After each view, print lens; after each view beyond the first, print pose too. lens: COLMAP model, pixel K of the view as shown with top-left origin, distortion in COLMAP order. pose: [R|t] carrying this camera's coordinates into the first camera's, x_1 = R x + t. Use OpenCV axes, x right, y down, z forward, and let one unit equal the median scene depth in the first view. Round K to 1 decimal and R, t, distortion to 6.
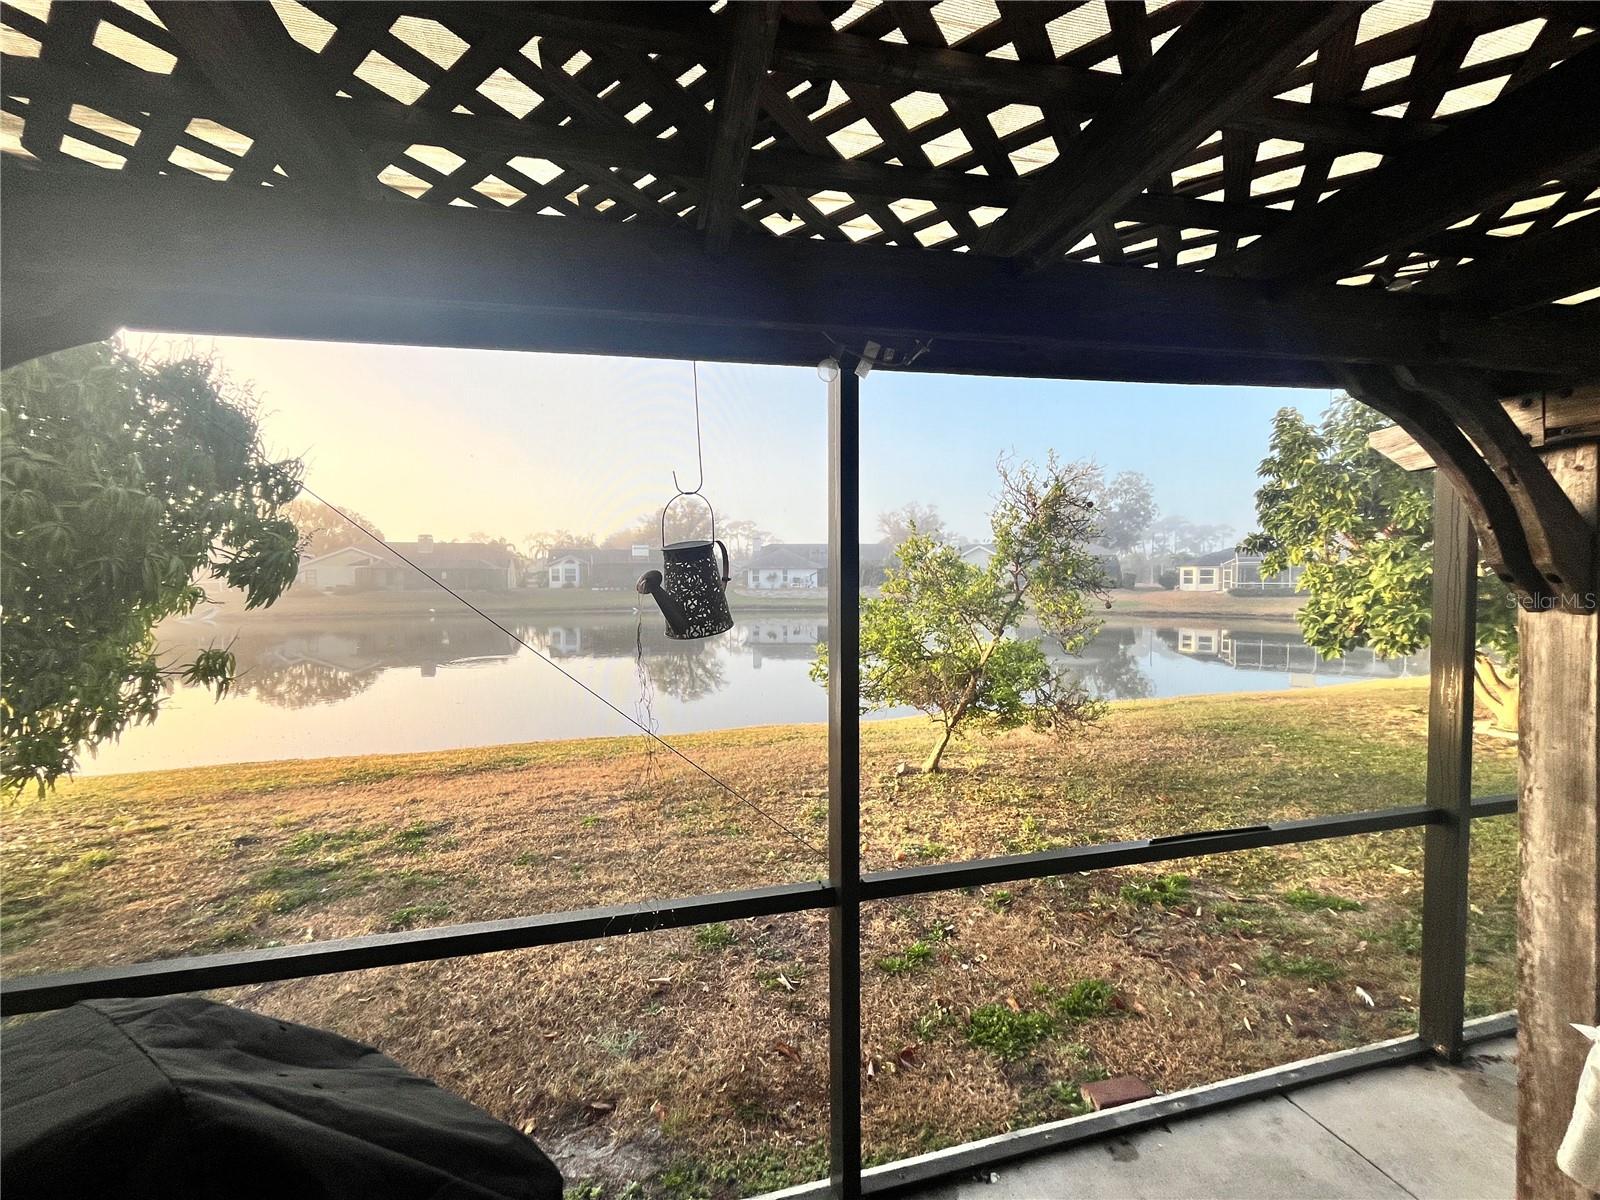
lens RADIAL K [[647.2, 0, 798.6], [0, 647.2, 601.7], [0, 0, 1]] dist [-0.002082, -0.000561]
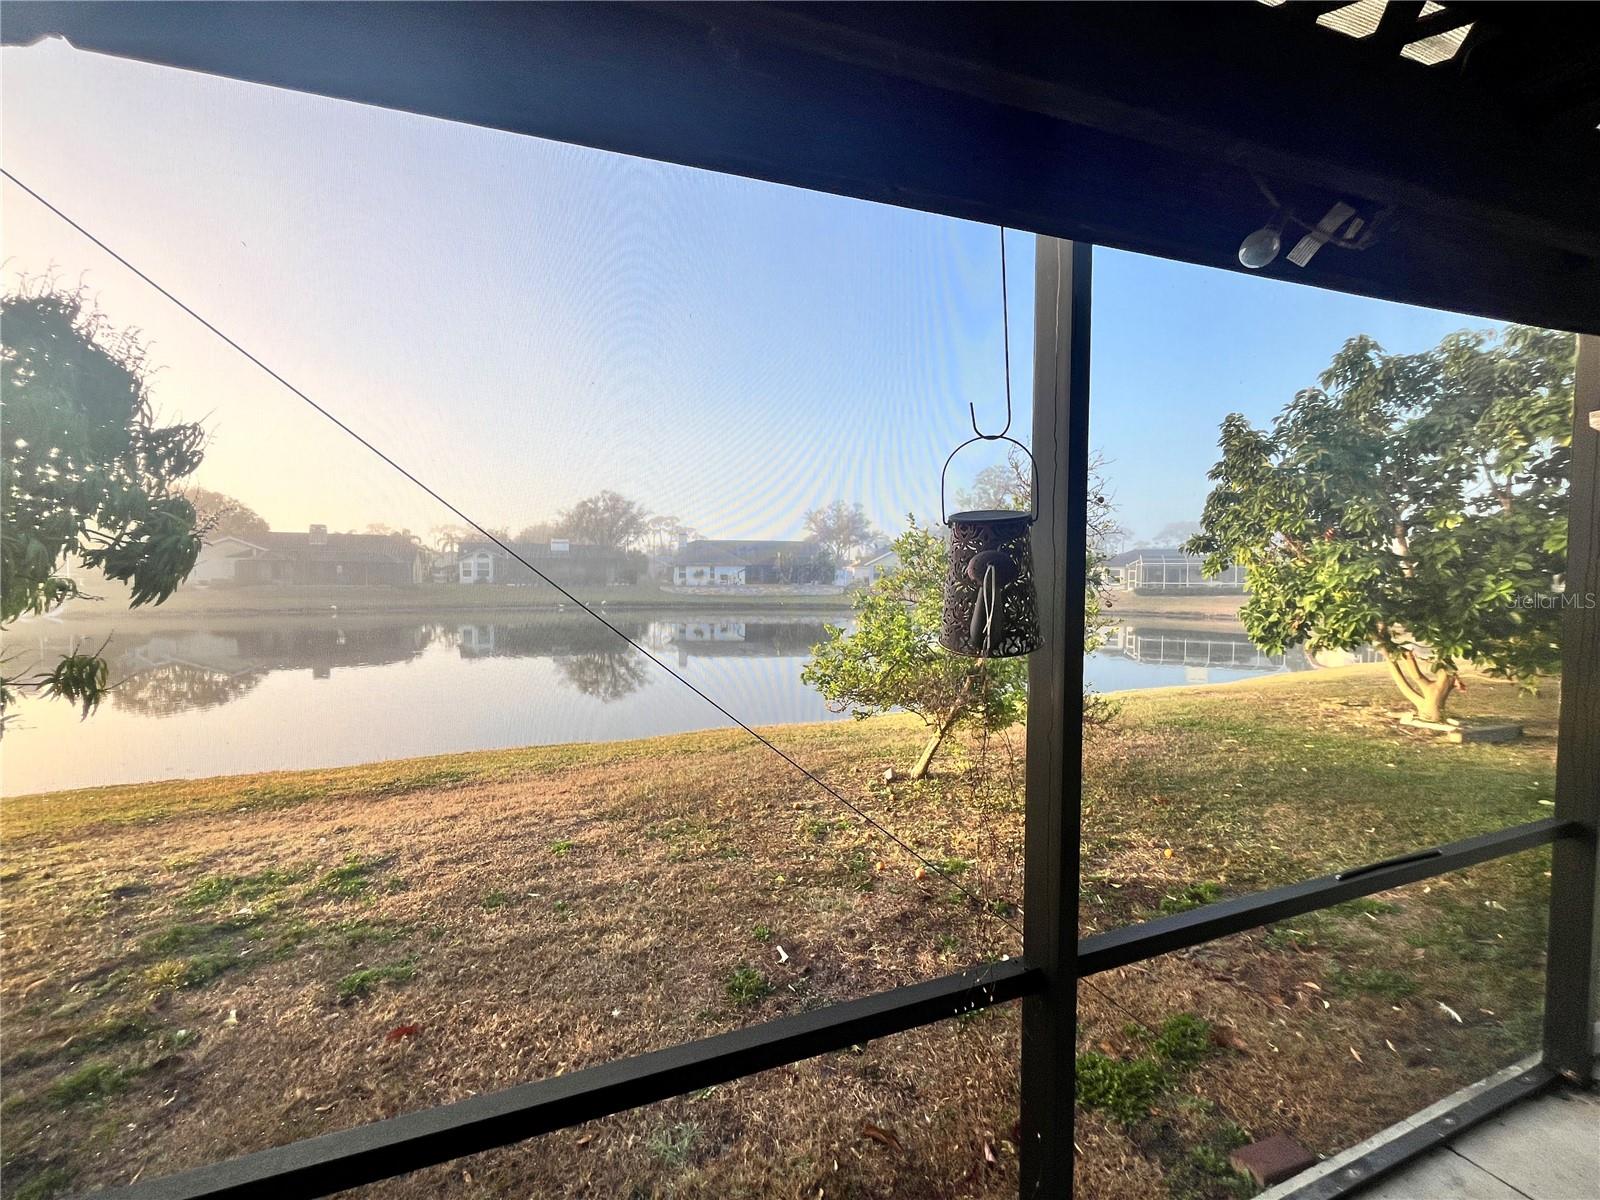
lens RADIAL K [[647.2, 0, 798.6], [0, 647.2, 601.7], [0, 0, 1]] dist [-0.002082, -0.000561]
pose [[0.992924, 0.002737, 0.118722, -0.090860], [-0.003231, 0.999987, 0.003966, -0.000192], [-0.118710, -0.004322, 0.992920, 0.074226]]
